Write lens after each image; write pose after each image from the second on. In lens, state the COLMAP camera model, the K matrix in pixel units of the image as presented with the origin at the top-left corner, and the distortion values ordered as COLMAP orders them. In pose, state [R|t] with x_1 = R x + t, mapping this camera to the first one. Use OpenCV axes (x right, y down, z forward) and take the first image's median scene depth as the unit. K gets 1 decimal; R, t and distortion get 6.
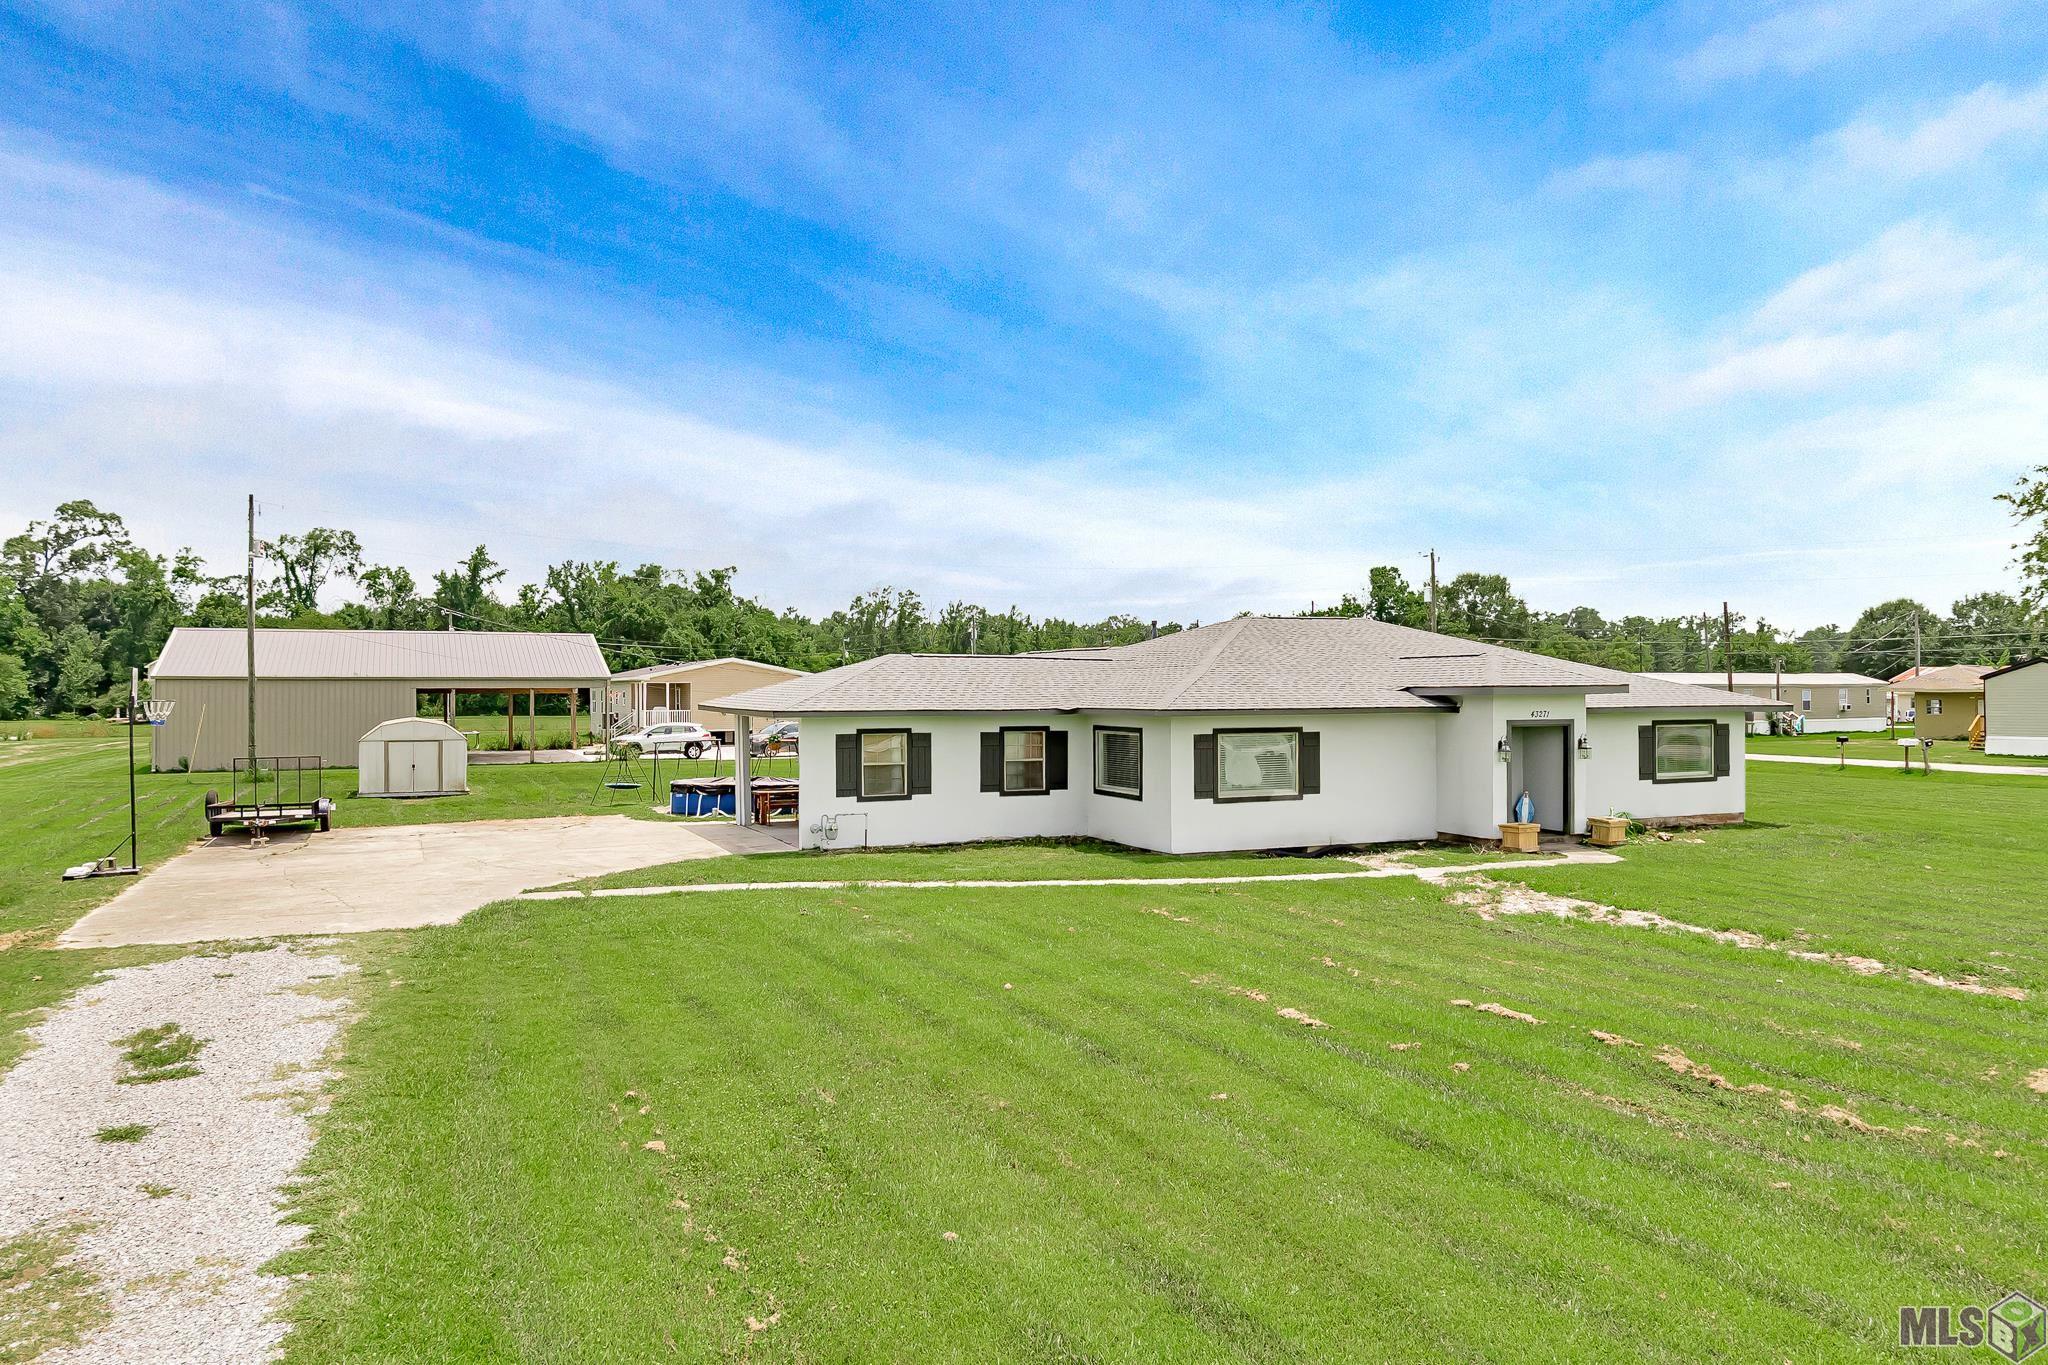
lens RADIAL K [[1346.9, 0, 1023.3], [0, 1346.9, 689.3], [0, 0, 1]] dist [0.000839, 0.000197]
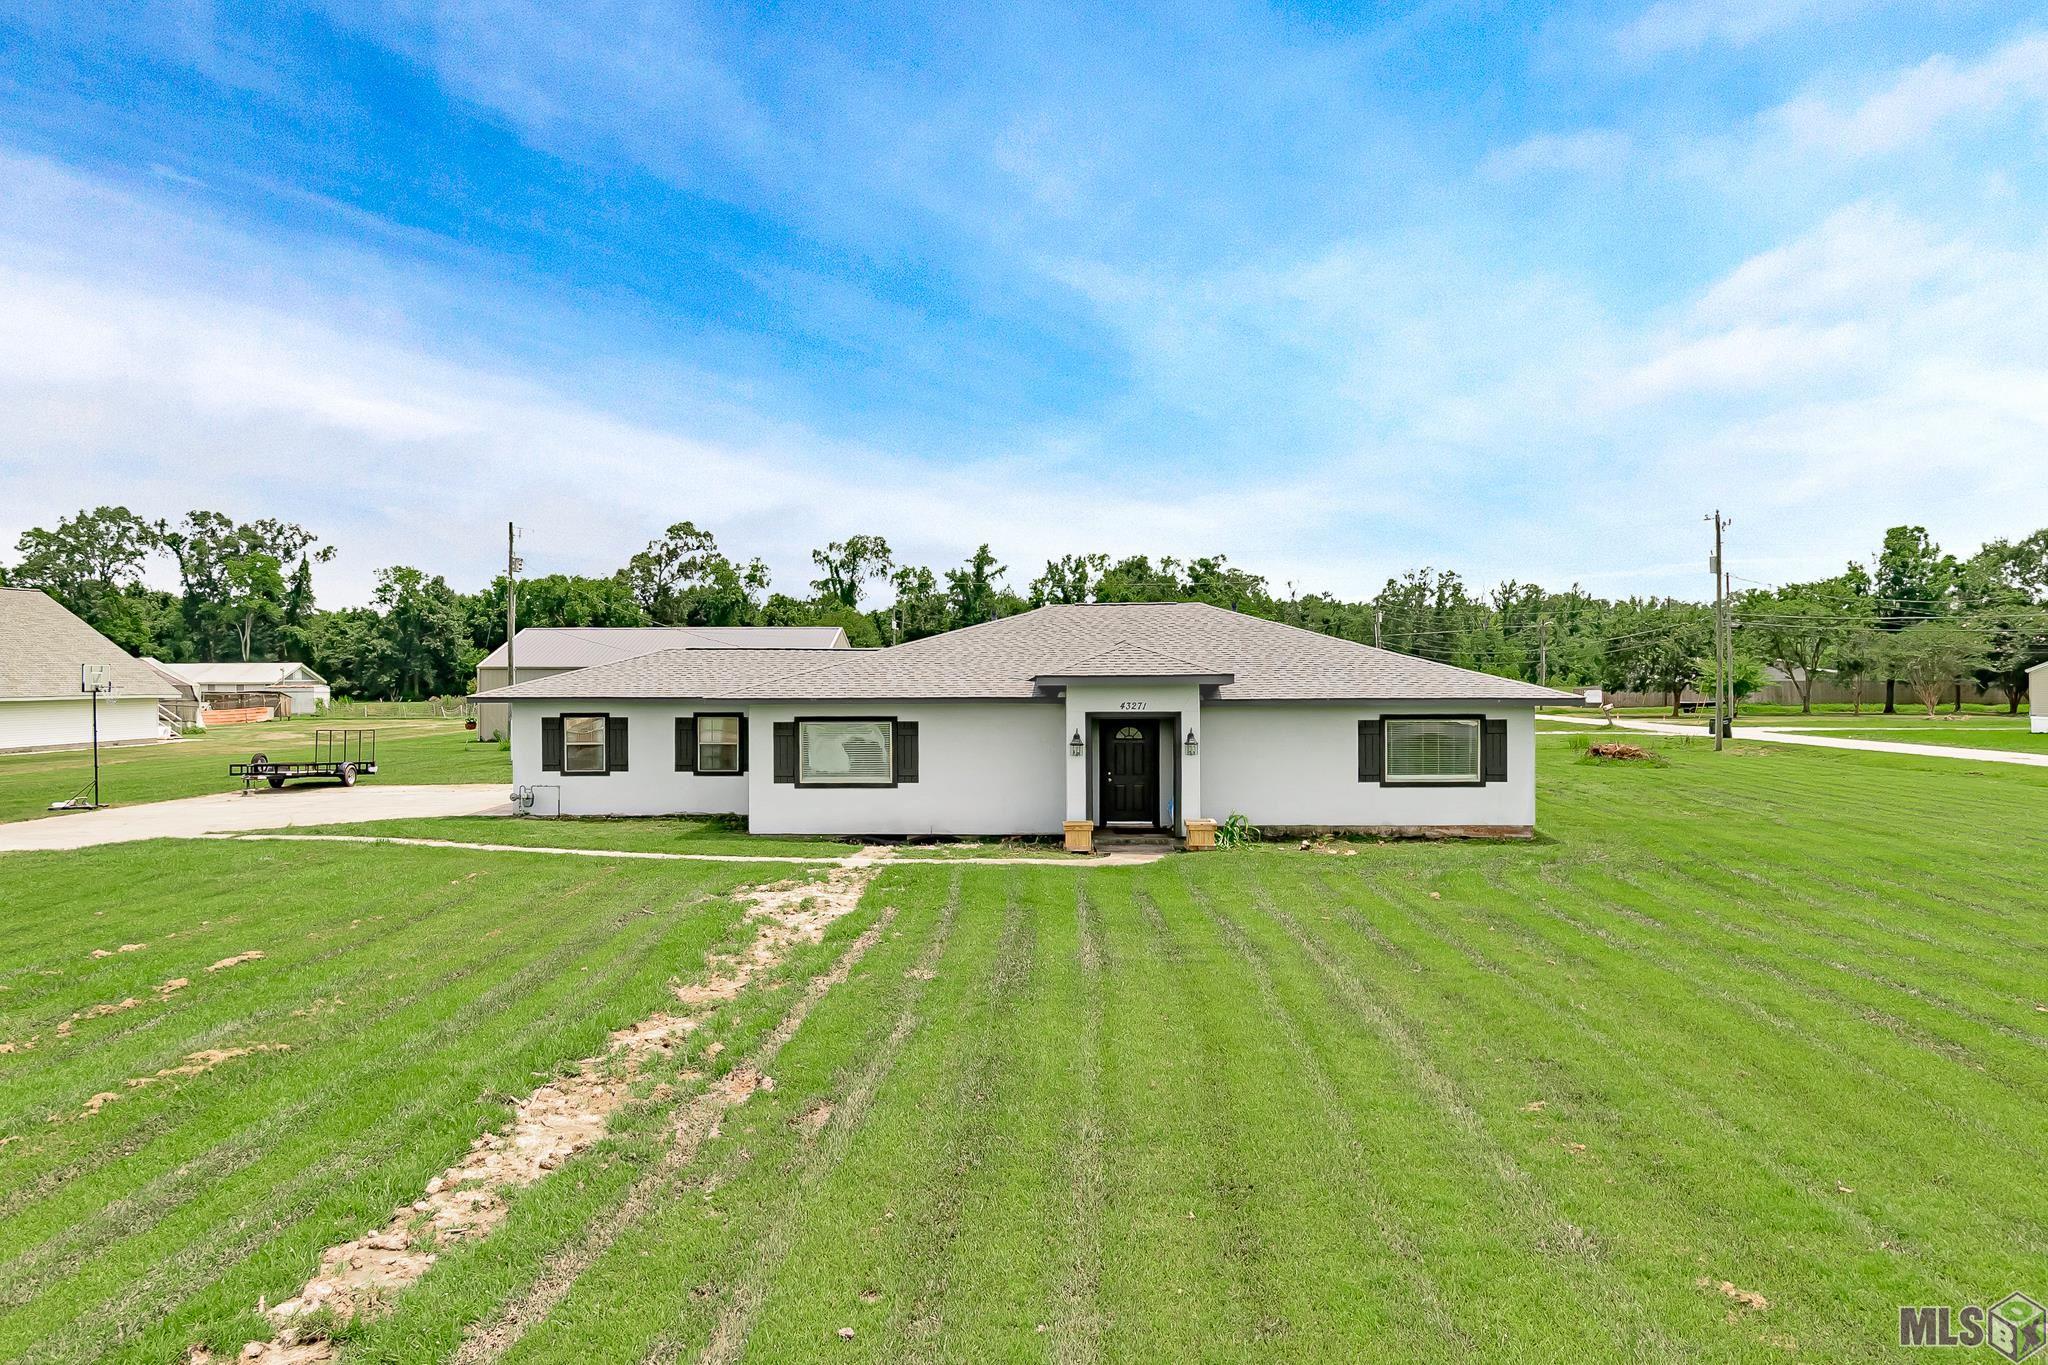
lens RADIAL K [[1346.9, 0, 1023.3], [0, 1346.9, 689.3], [0, 0, 1]] dist [0.000839, 0.000197]
pose [[0.903235, 0.004159, -0.429126, 0.484266], [0.000607, 0.999940, 0.010969, -0.002356], [0.429145, -0.010168, 0.903178, 0.082409]]
